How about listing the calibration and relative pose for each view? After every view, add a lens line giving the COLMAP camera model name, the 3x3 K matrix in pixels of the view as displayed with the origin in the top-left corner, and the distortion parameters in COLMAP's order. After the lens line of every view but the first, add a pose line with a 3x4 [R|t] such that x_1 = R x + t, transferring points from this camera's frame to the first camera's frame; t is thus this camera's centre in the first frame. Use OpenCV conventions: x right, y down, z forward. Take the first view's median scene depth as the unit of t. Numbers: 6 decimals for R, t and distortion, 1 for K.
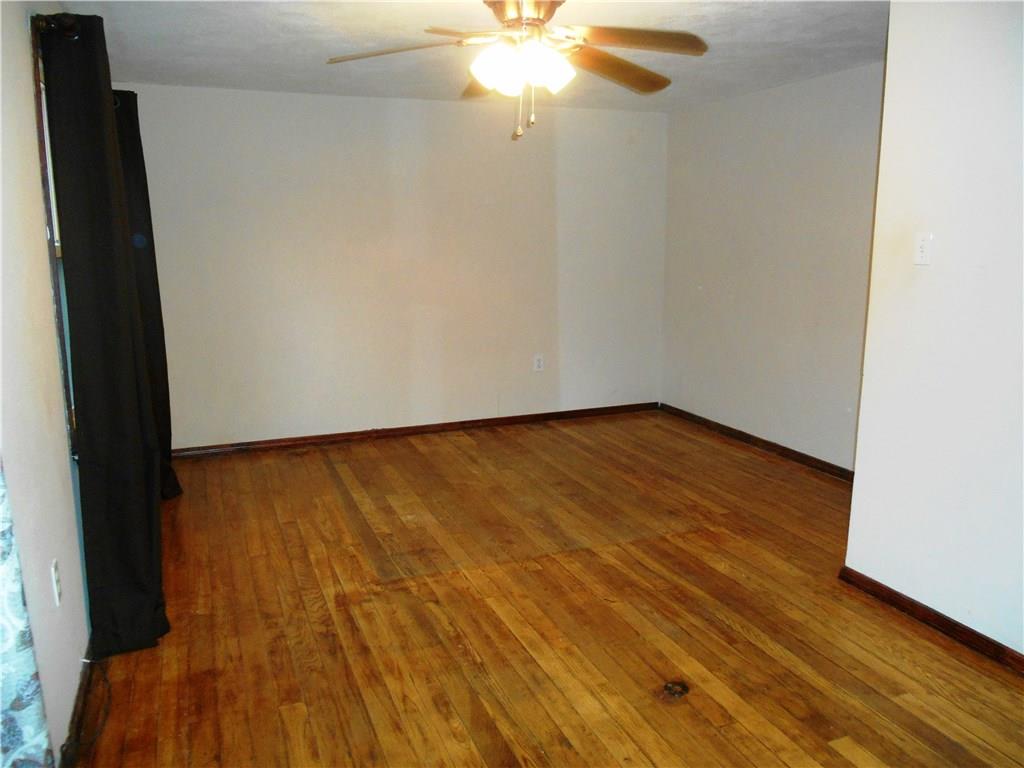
lens RADIAL K [[792.9, 0, 512.0], [0, 792.9, 384.0], [0, 0, 1]] dist [-0.033626, 0.010494]
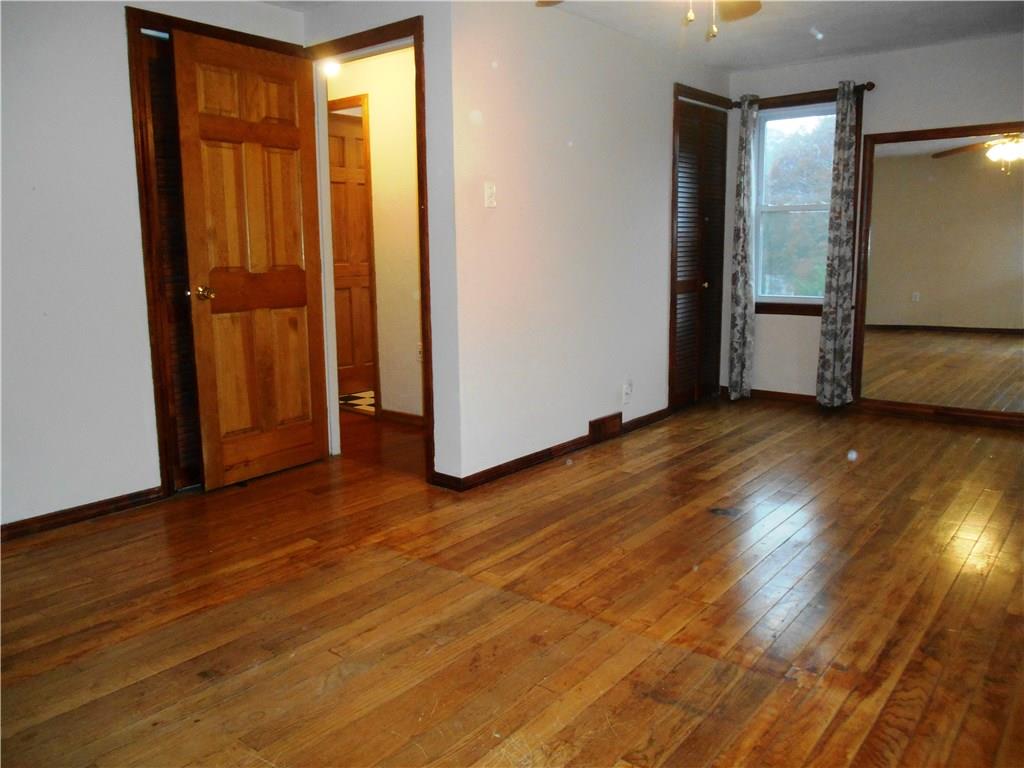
lens RADIAL K [[792.9, 0, 512.0], [0, 792.9, 384.0], [0, 0, 1]] dist [-0.033626, 0.010494]
pose [[-0.492329, -0.138729, 0.859283, -0.570215], [0.178632, 0.950099, 0.255739, -0.175529], [-0.851882, 0.279404, -0.442979, 1.406693]]
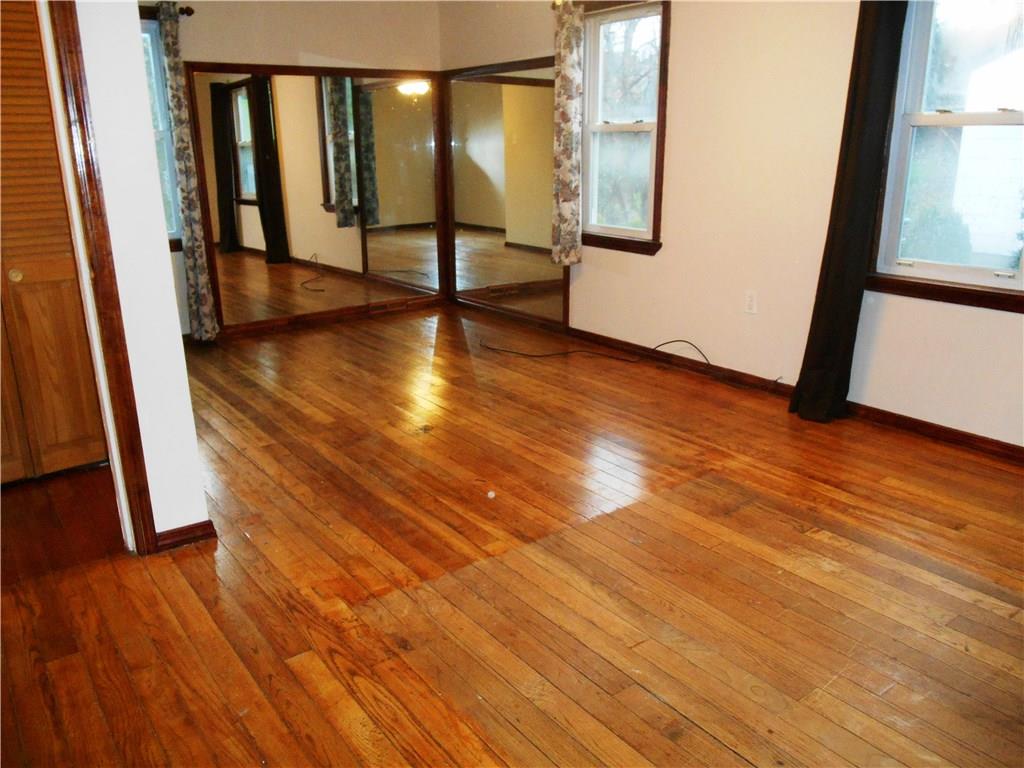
lens RADIAL K [[792.9, 0, 512.0], [0, 792.9, 384.0], [0, 0, 1]] dist [-0.033626, 0.010494]
pose [[-0.965150, 0.093176, -0.244547, 0.305883], [-0.032032, 0.885380, 0.463763, -0.293470], [0.259729, 0.455434, -0.851540, 1.730327]]
